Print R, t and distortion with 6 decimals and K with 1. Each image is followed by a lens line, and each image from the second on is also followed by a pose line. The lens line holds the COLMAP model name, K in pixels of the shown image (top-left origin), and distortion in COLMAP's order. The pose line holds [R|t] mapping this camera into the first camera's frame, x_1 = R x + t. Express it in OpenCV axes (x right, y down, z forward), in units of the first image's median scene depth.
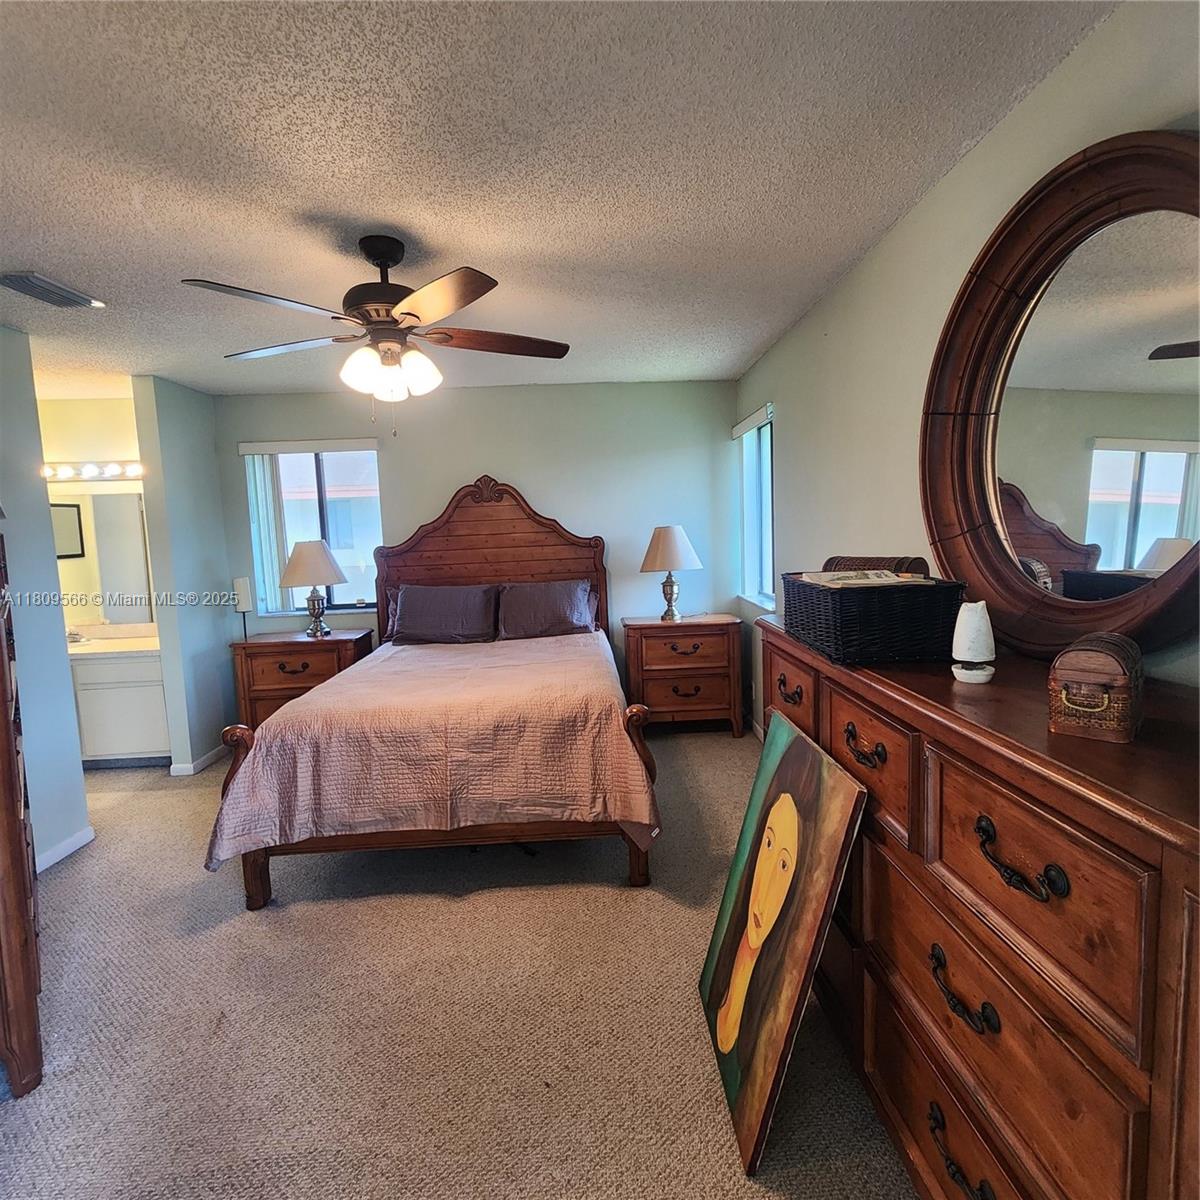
lens RADIAL K [[659.4, 0, 603.5], [0, 659.4, 592.7], [0, 0, 1]] dist [0.004246, -0.001845]
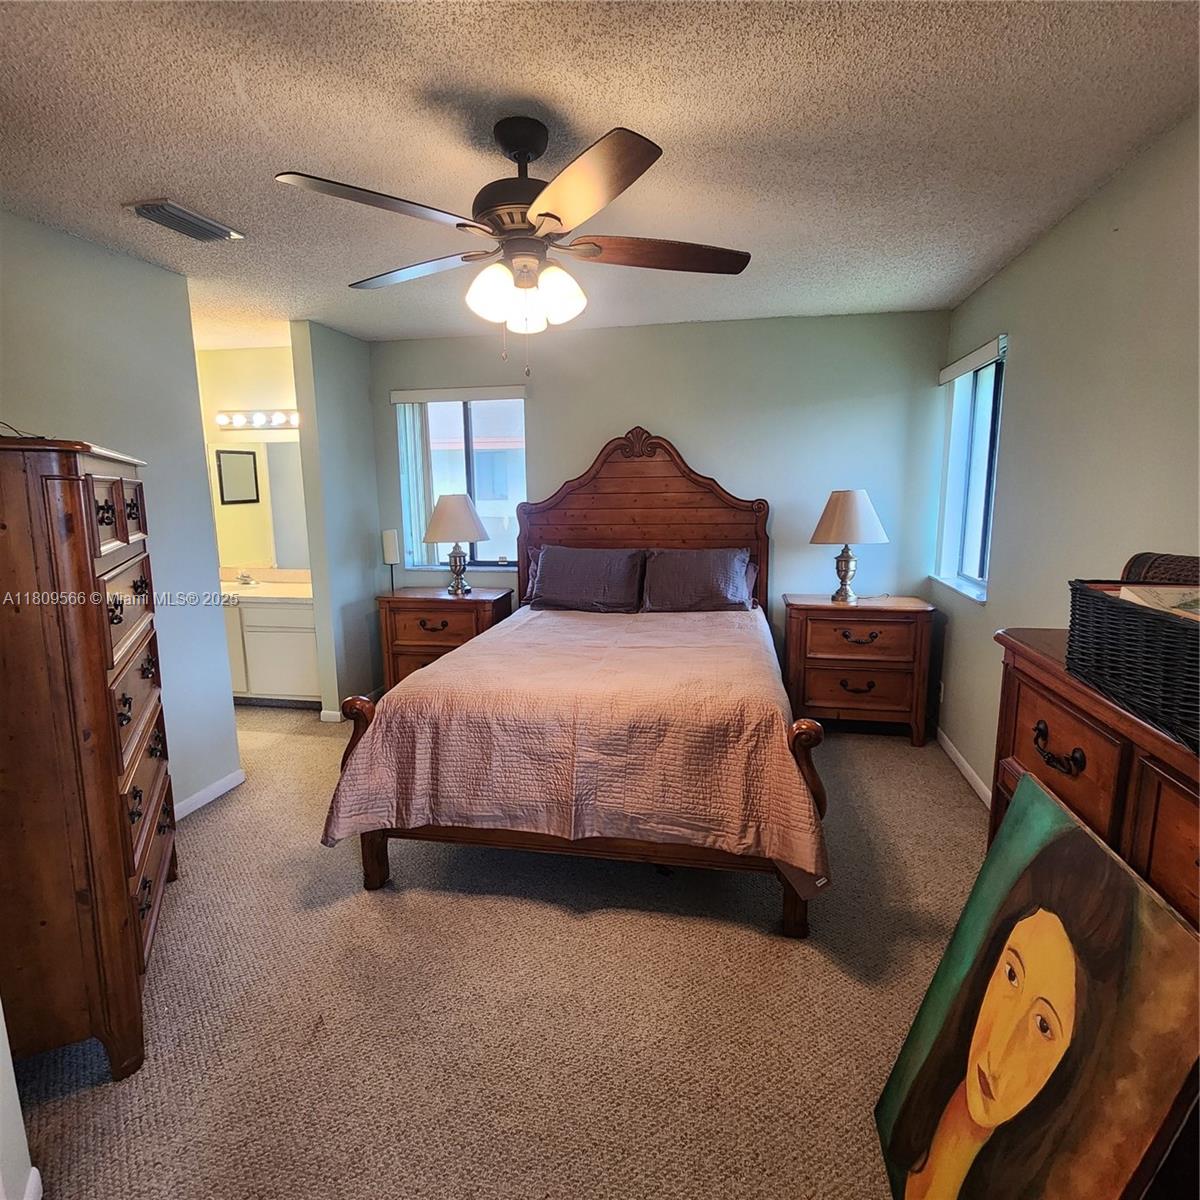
lens RADIAL K [[686.4, 0, 602.5], [0, 686.4, 600.1], [0, 0, 1]] dist [0.003763, 0.002030]
pose [[0.974252, 0.063462, -0.216347, -0.018850], [-0.048273, 0.996030, 0.074791, -0.022867], [0.220235, -0.062422, 0.973448, 0.140600]]
